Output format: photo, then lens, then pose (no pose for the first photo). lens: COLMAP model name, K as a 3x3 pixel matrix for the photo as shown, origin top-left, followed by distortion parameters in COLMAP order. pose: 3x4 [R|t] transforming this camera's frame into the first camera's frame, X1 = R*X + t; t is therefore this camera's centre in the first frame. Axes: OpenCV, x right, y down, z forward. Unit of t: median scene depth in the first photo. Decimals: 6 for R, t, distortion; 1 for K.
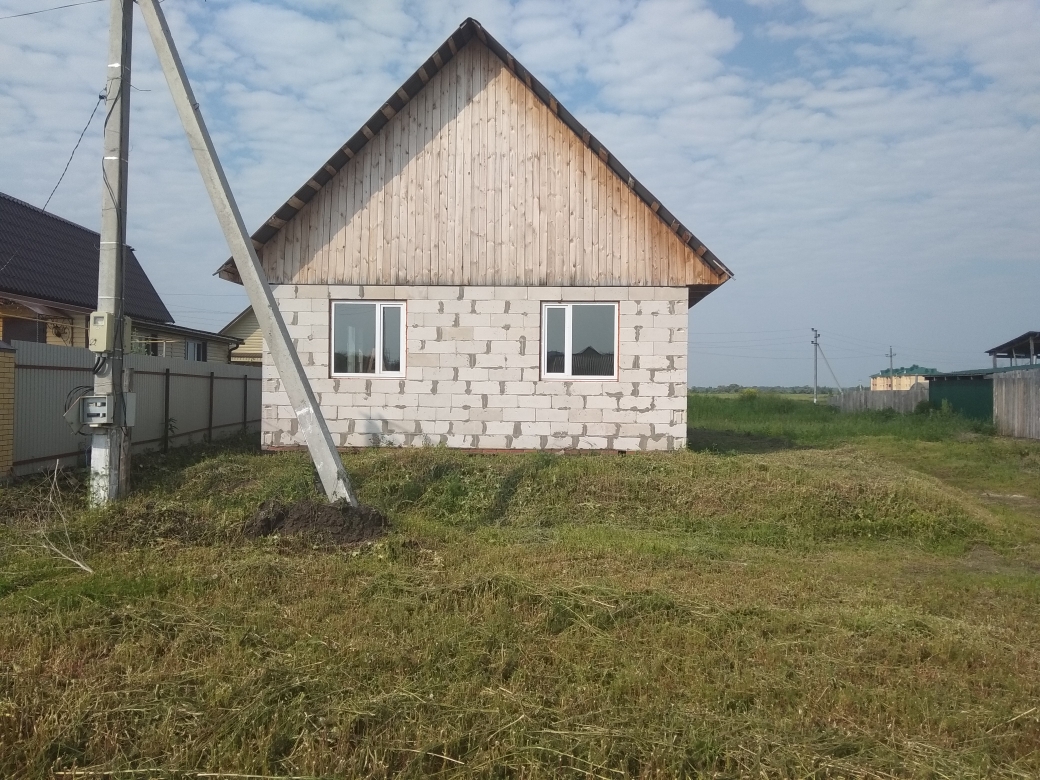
lens RADIAL K [[834.4, 0, 525.1], [0, 834.4, 394.8], [0, 0, 1]] dist [0.088969, -0.124380]
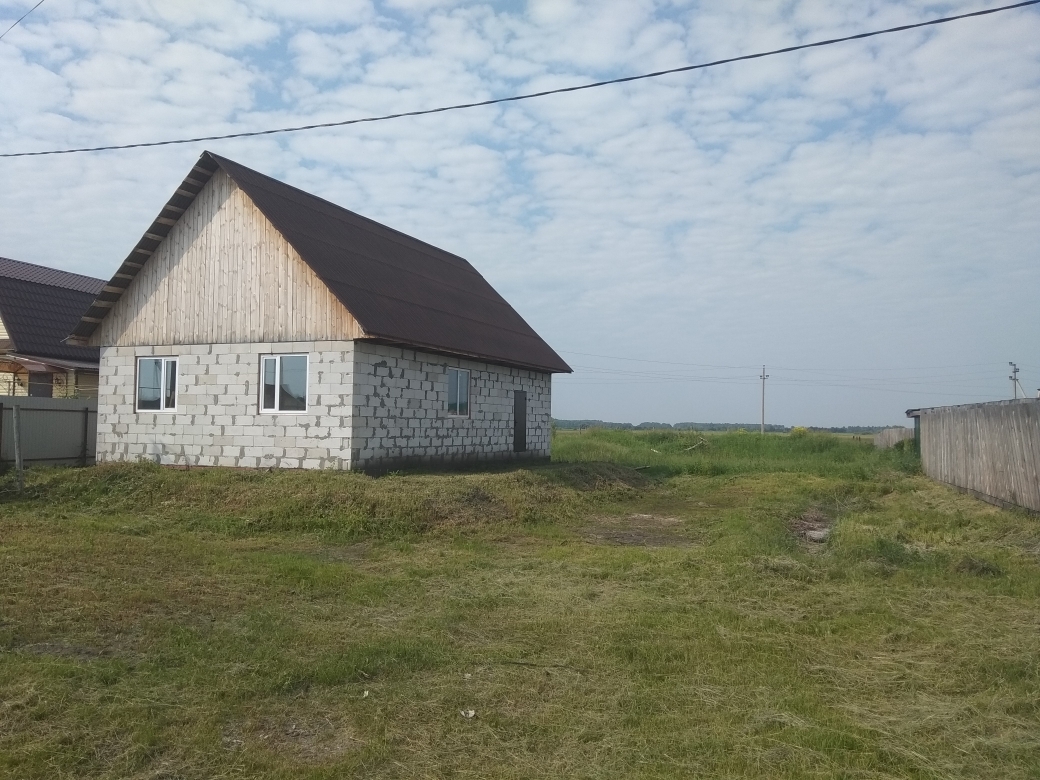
lens RADIAL K [[834.4, 0, 541.9], [0, 834.4, 395.3], [0, 0, 1]] dist [0.088969, -0.124380]
pose [[0.944513, -0.009888, -0.328326, 0.865118], [-0.006108, 0.998845, -0.047654, 0.012544], [0.328418, 0.047015, 0.943362, -0.093903]]
